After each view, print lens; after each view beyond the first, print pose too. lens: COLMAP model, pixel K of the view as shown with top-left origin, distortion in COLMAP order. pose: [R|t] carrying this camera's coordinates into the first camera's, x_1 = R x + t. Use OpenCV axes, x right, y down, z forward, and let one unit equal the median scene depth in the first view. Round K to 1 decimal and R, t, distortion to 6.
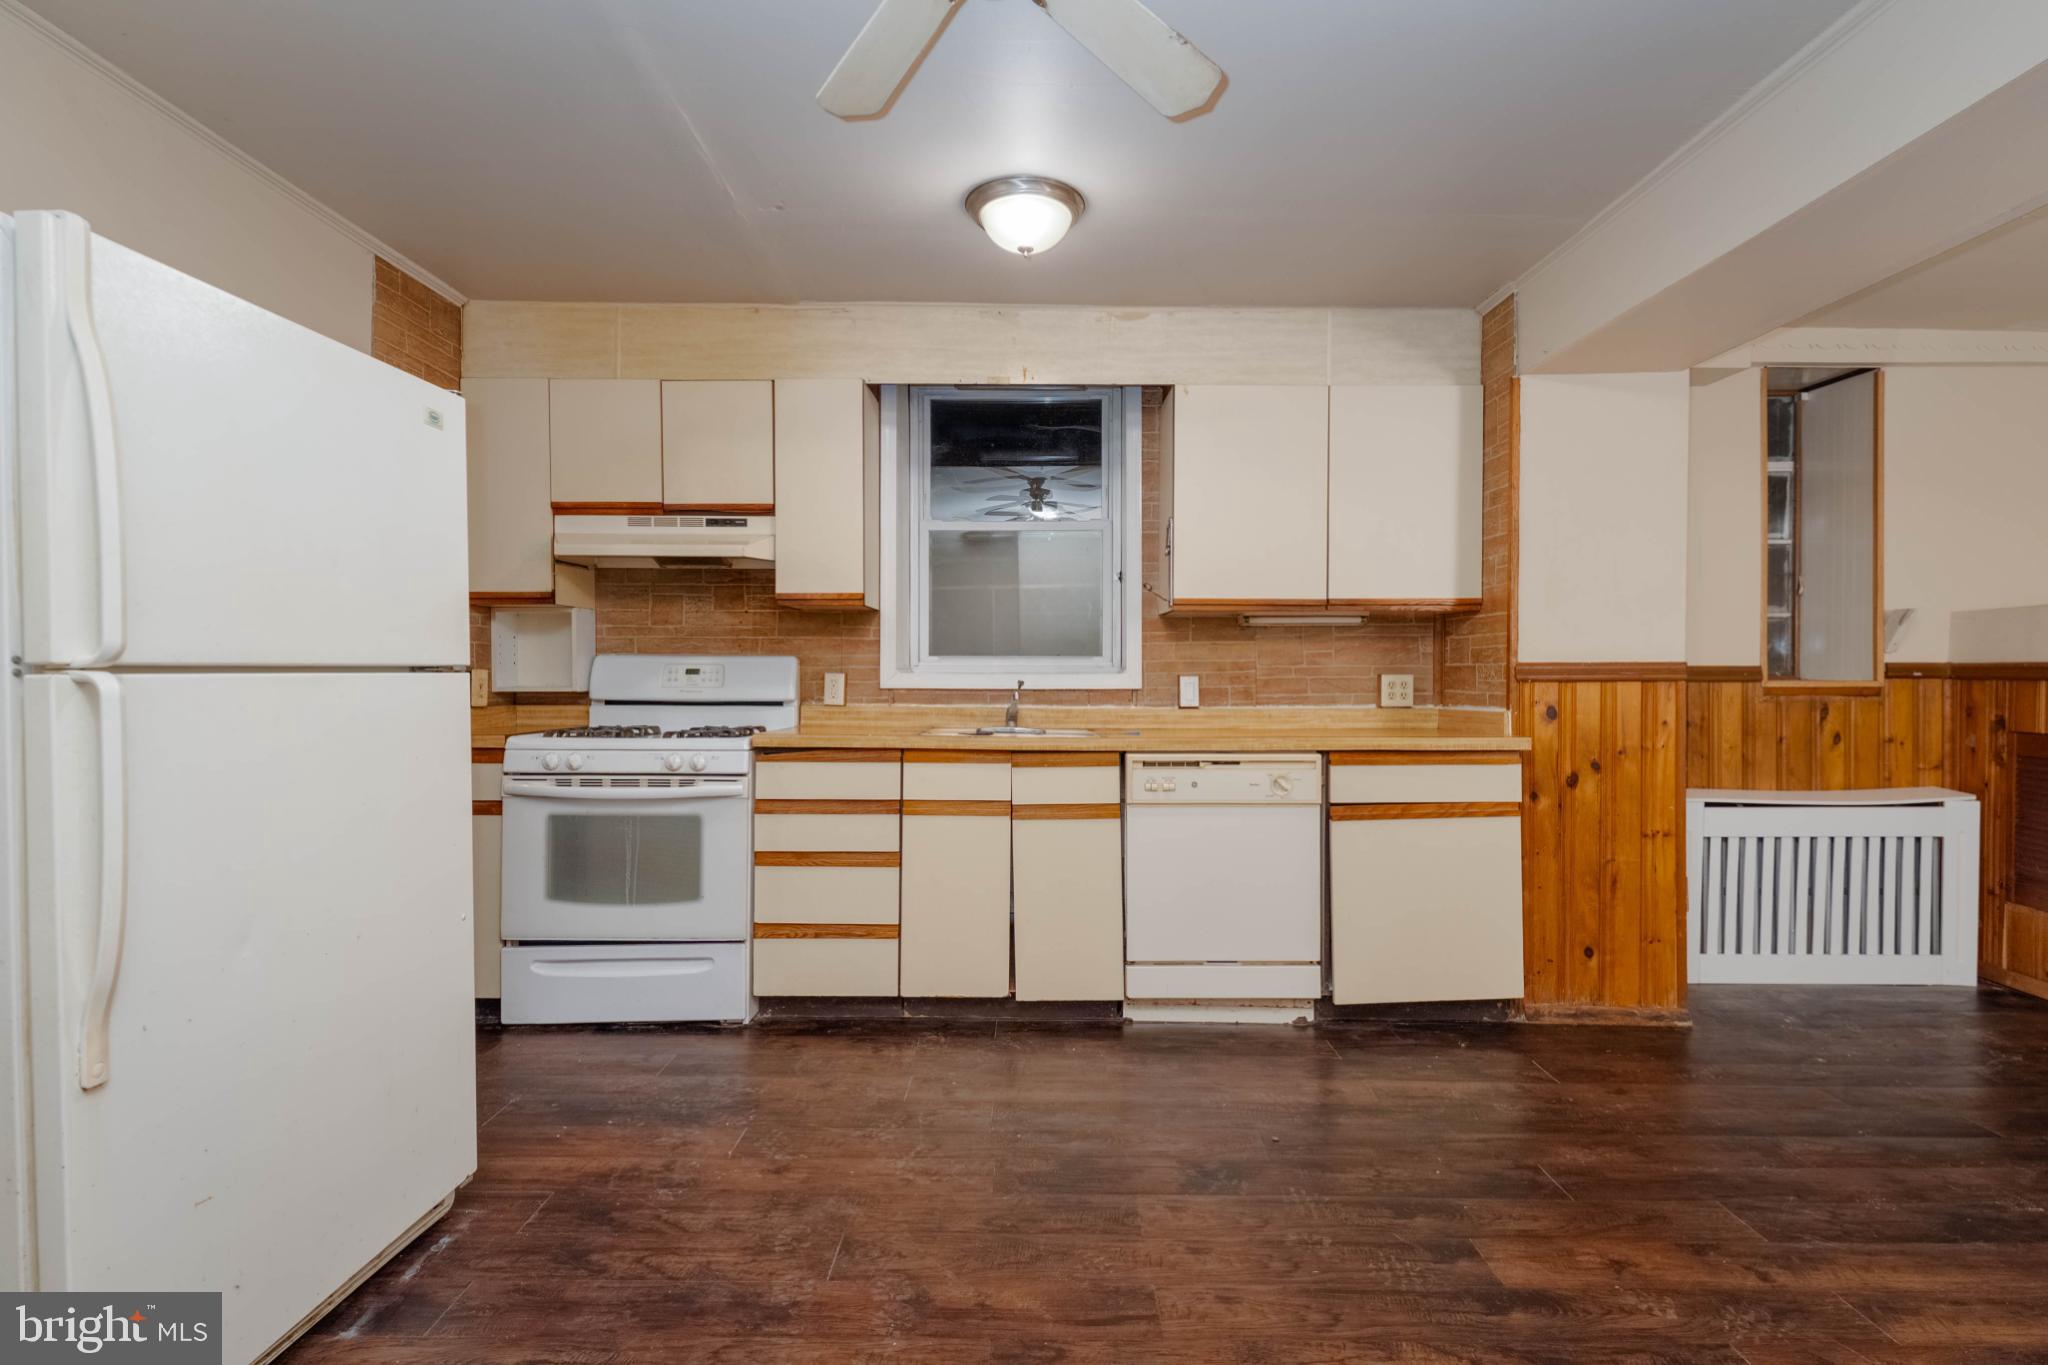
lens RADIAL K [[996.2, 0, 1054.5], [0, 996.2, 684.1], [0, 0, 1]] dist [0.015787, -0.010820]
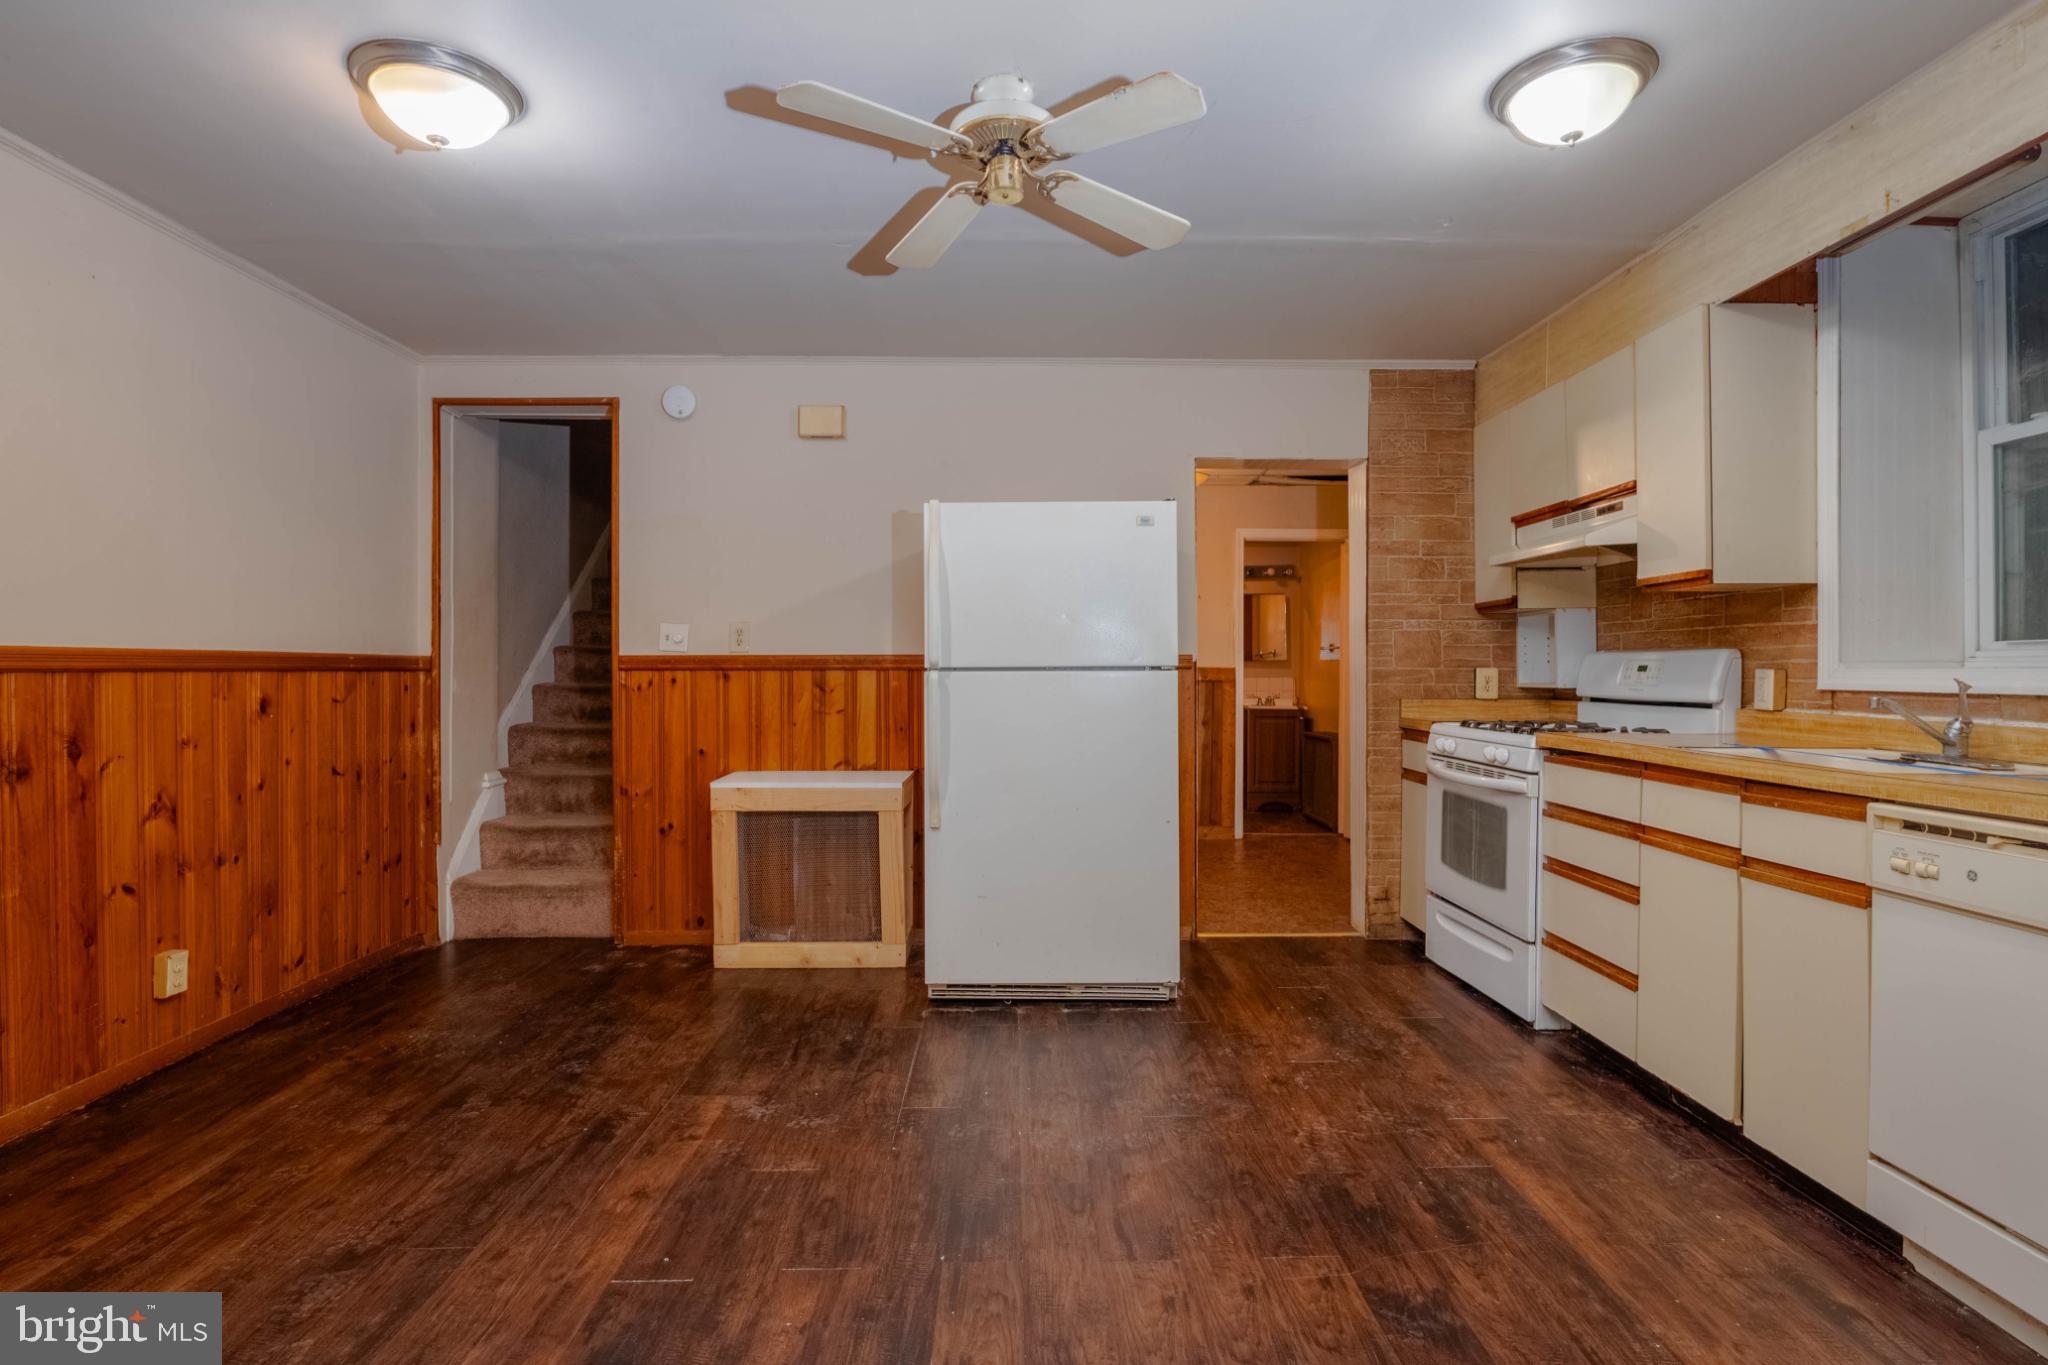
lens RADIAL K [[1005.1, 0, 1017.5], [0, 1005.1, 672.2], [0, 0, 1]] dist [0.012351, -0.013348]
pose [[-0.007145, -0.002316, -0.999972, 0.671198], [-0.009650, 0.999951, -0.002247, -0.001470], [0.999928, 0.009634, -0.007167, 0.490309]]
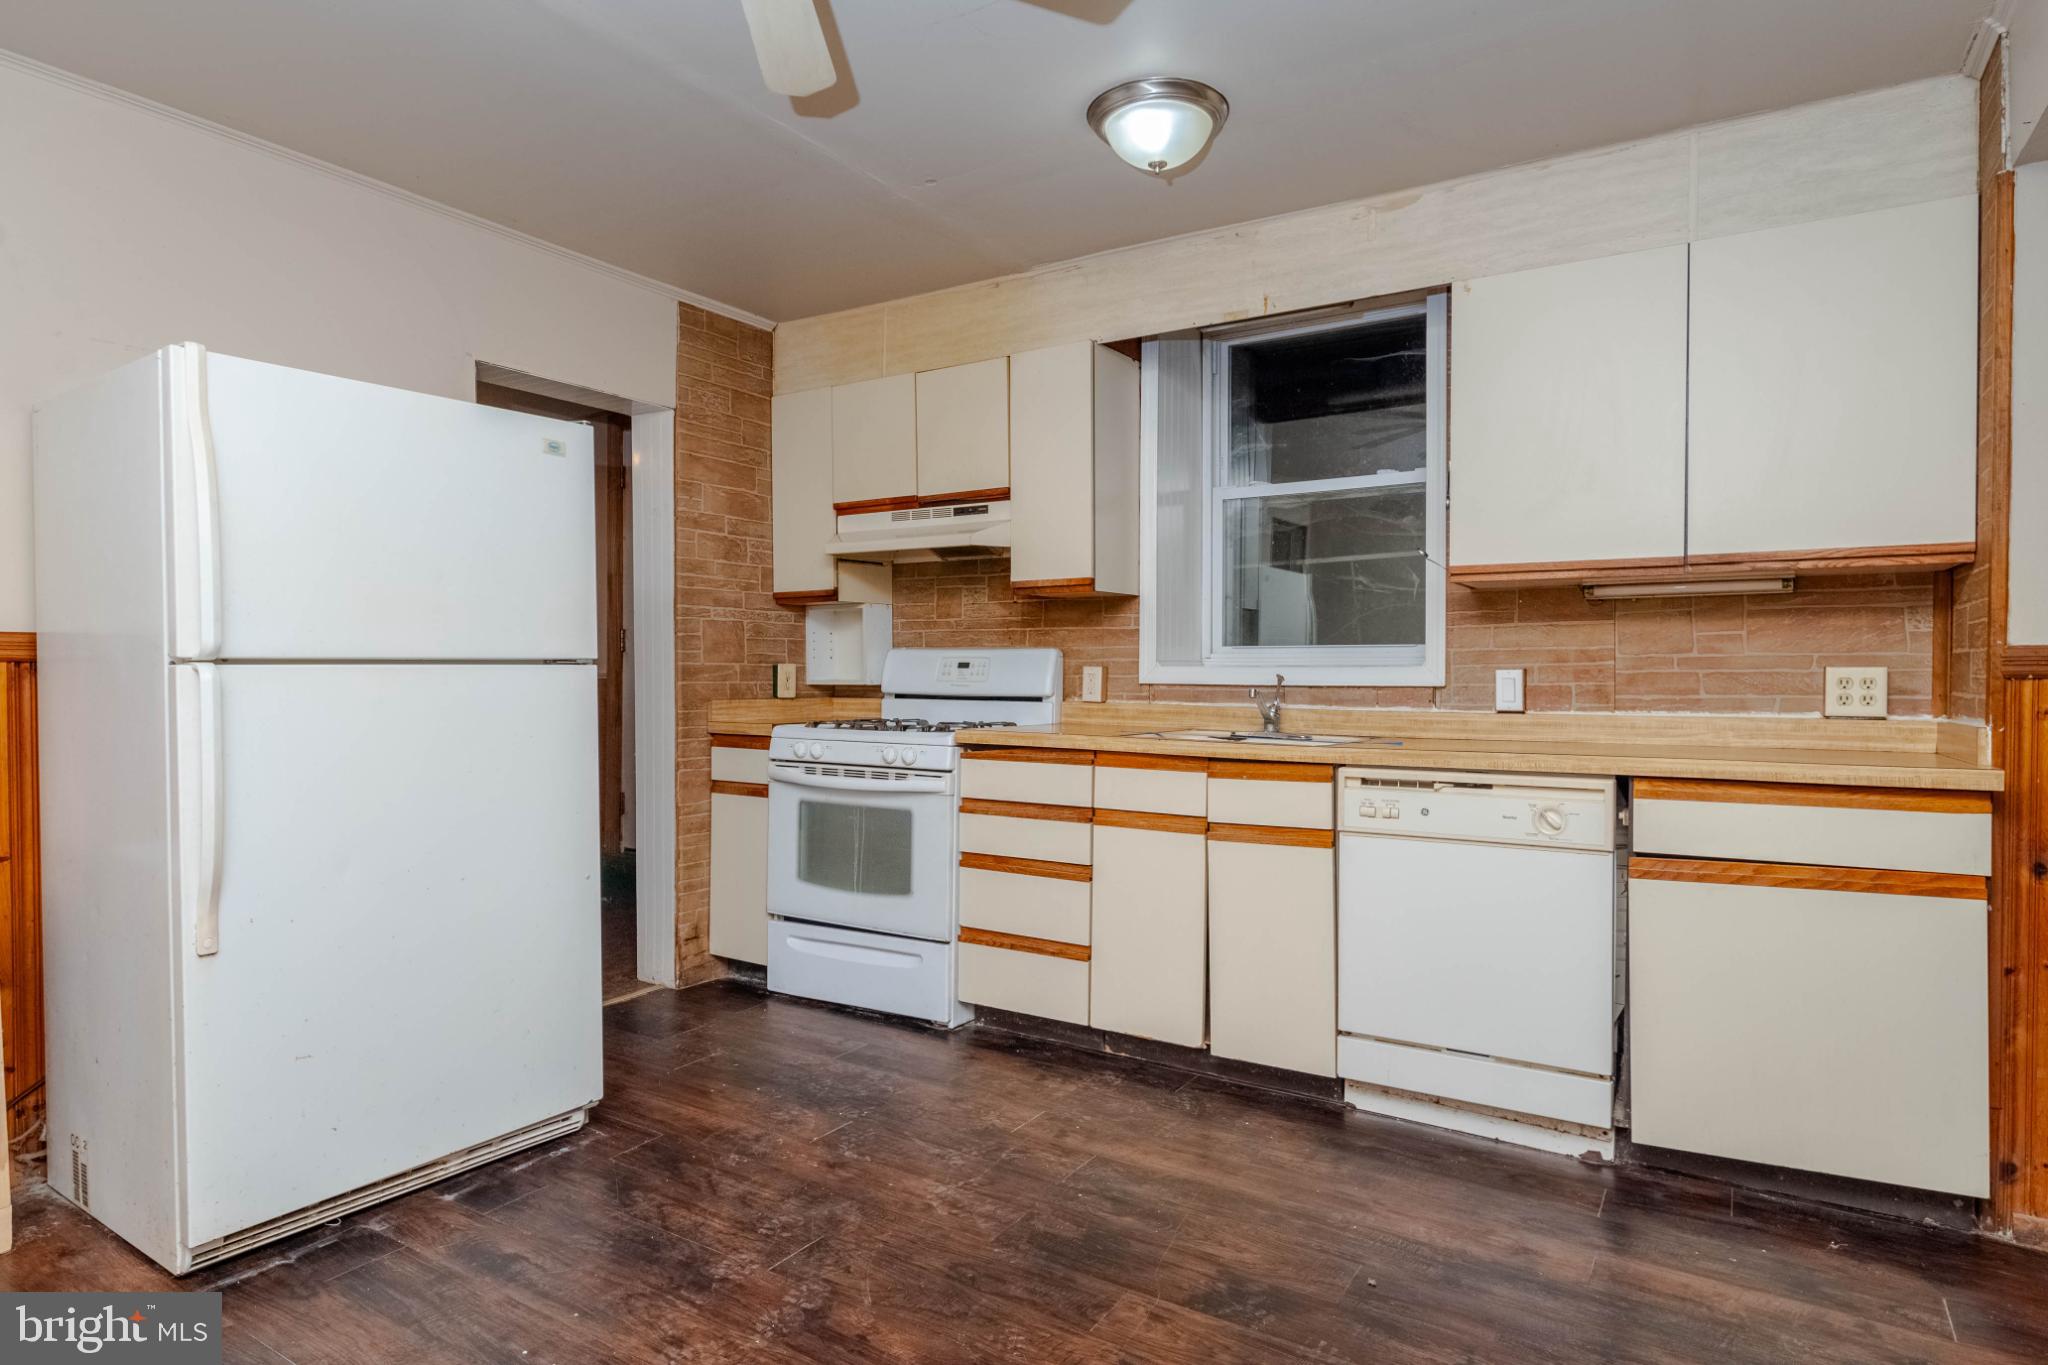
lens RADIAL K [[1161.7, 0, 1048.6], [0, 1161.7, 690.4], [0, 0, 1]] dist [0.004321, -0.000970]
pose [[0.841114, 0.008595, -0.540789, 0.372444], [-0.005172, 0.999956, 0.007848, 0.003137], [0.540833, -0.003804, 0.841122, 0.102818]]
